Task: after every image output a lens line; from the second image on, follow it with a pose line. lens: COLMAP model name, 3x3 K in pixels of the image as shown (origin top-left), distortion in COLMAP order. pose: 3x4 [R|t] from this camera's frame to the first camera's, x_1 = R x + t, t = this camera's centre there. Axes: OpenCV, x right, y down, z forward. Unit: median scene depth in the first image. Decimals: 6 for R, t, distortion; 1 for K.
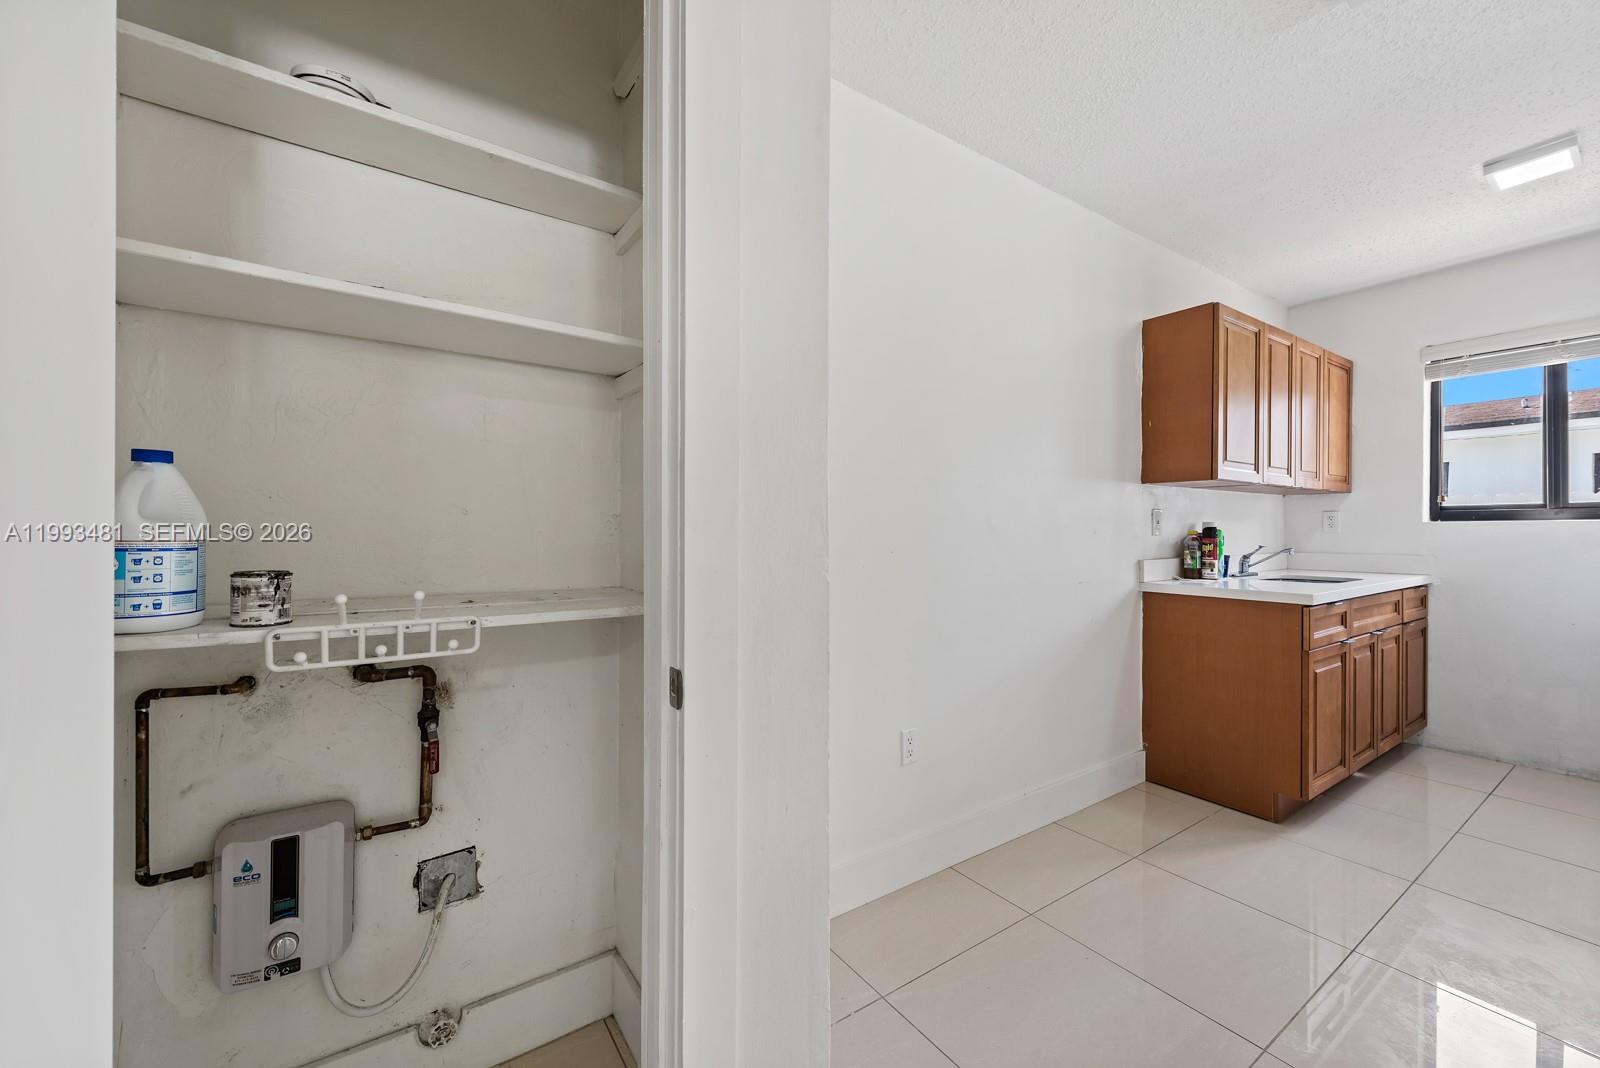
lens RADIAL K [[629.8, 0, 795.0], [0, 629.8, 526.7], [0, 0, 1]] dist [0.007122, -0.000134]
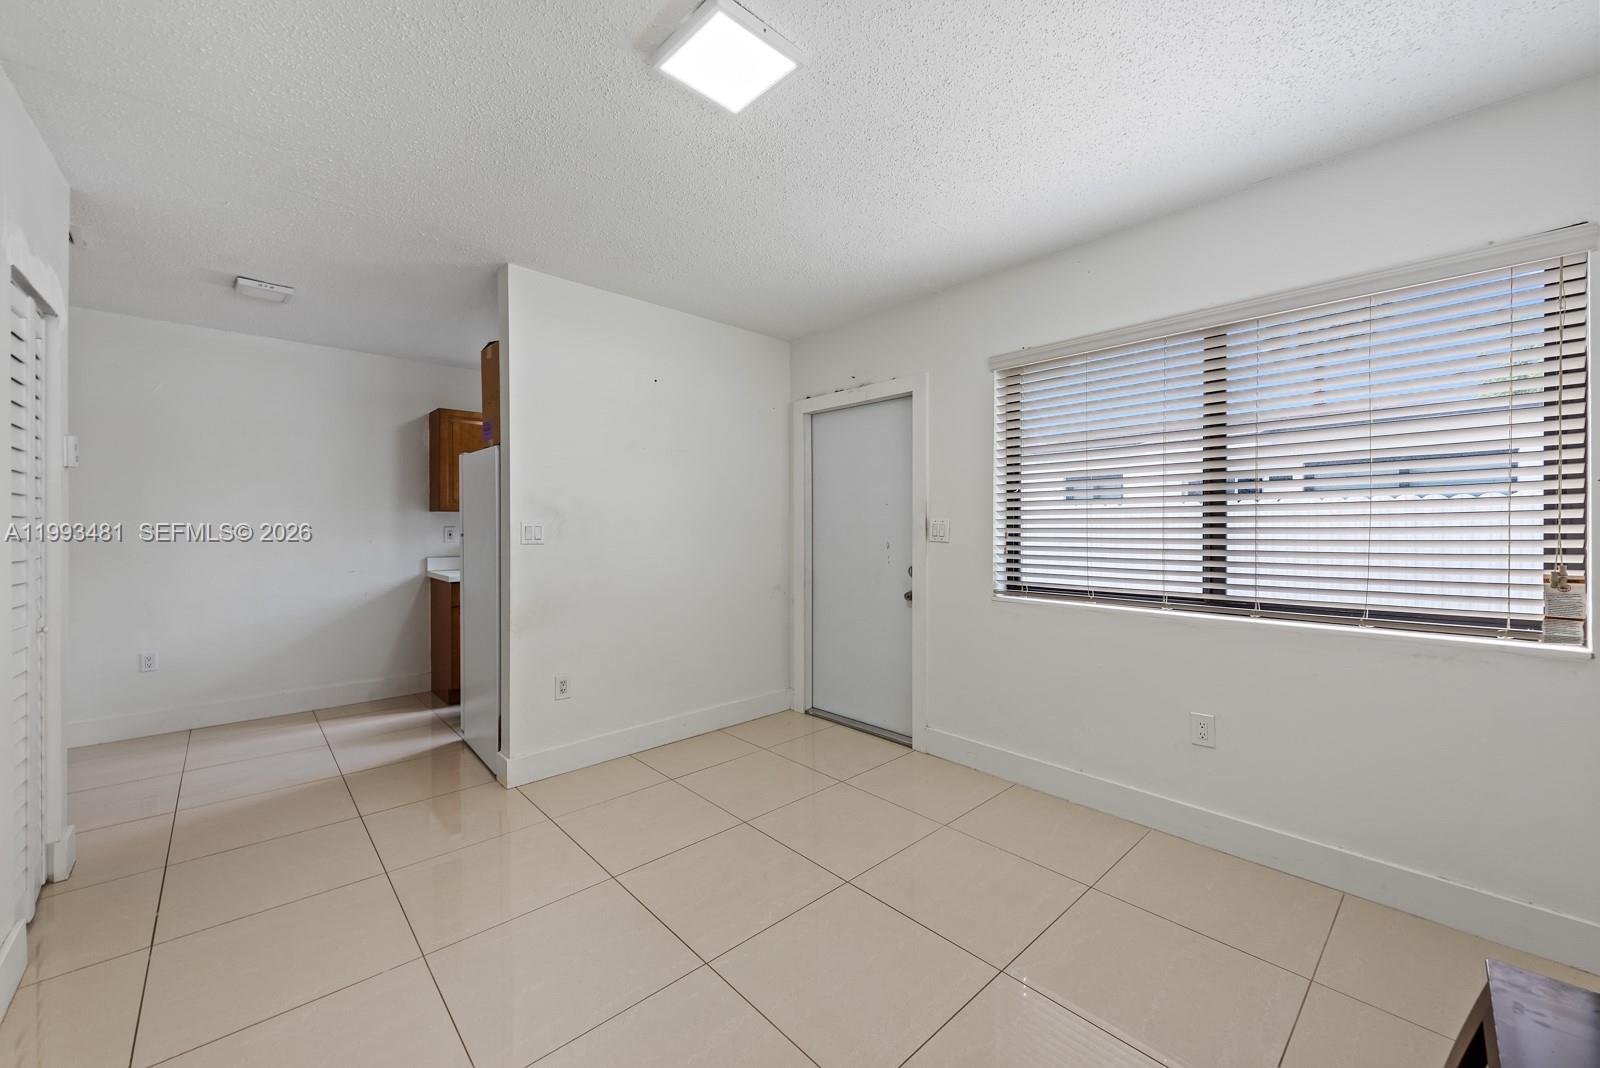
lens RADIAL K [[607.9, 0, 800.0], [0, 607.9, 534.0], [0, 0, 1]] dist [0.022390, 0.000018]
pose [[0.989253, 0.004482, 0.146147, 1.270462], [-0.004346, 0.999990, -0.001247, -0.011843], [-0.146151, 0.000599, 0.989262, -0.733410]]
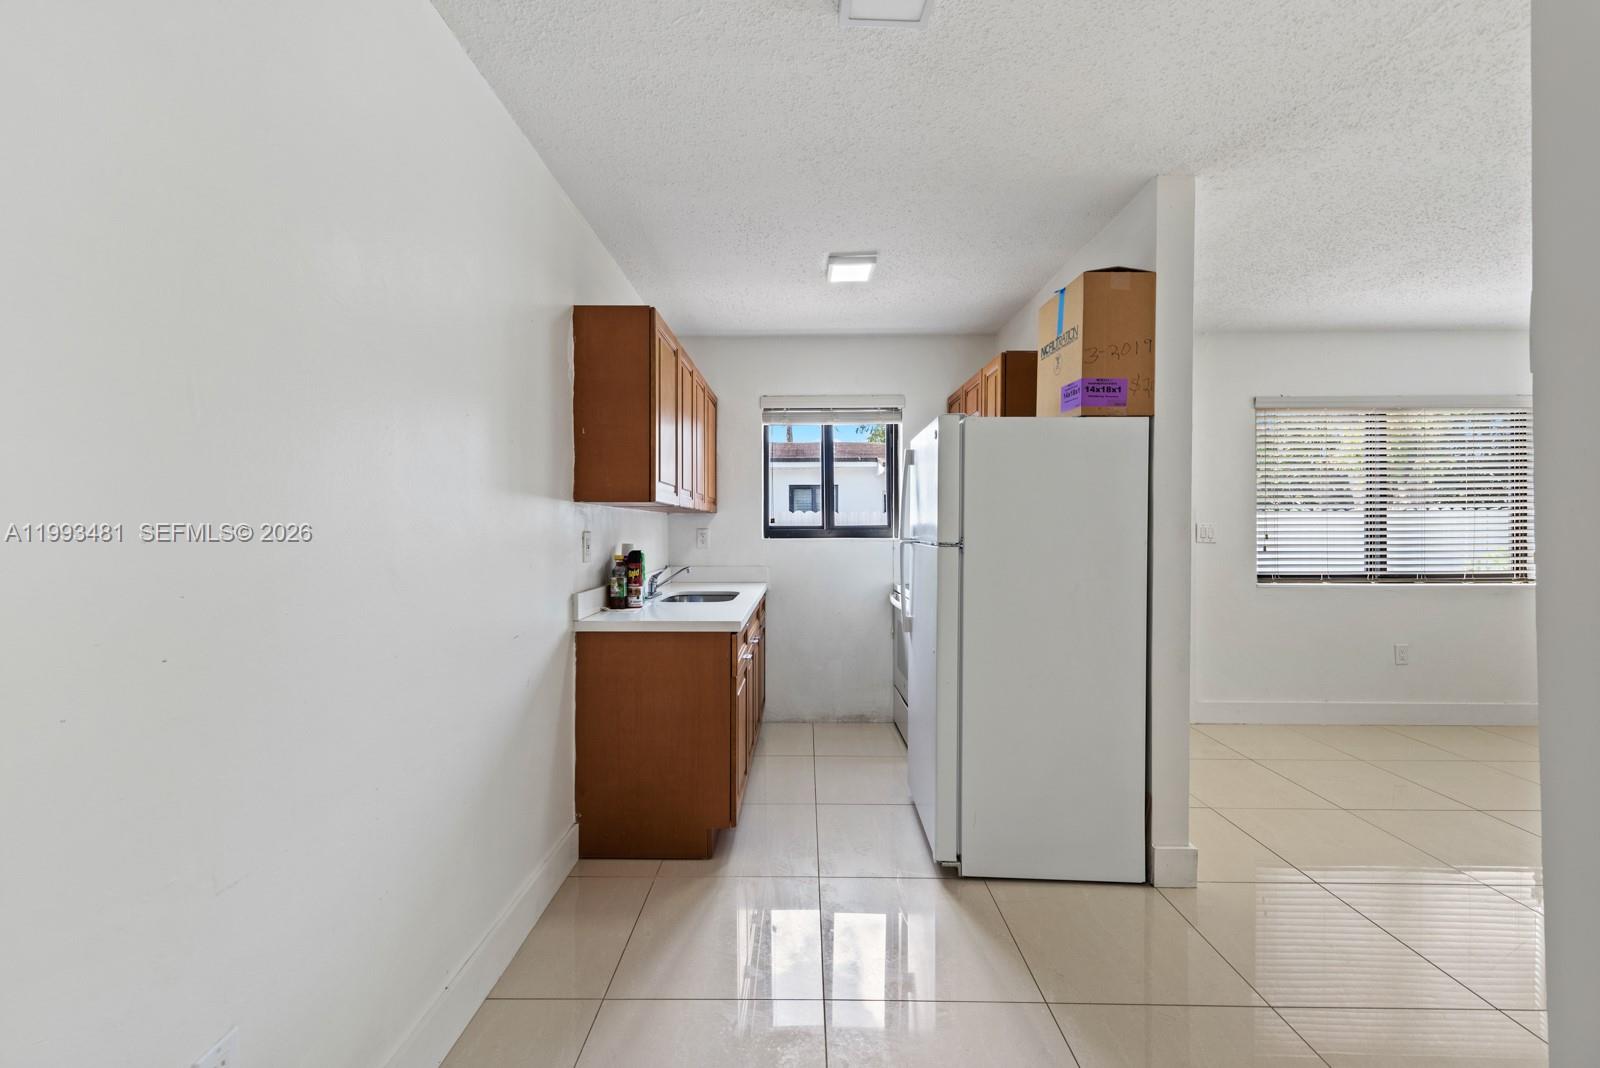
lens RADIAL K [[629.8, 0, 795.0], [0, 629.8, 526.7], [0, 0, 1]] dist [0.007122, -0.000134]
pose [[0.567032, -0.001024, 0.823695, 0.031370], [0.000689, 0.999999, 0.000768, -0.035381], [-0.823696, 0.000132, 0.567032, 0.288195]]
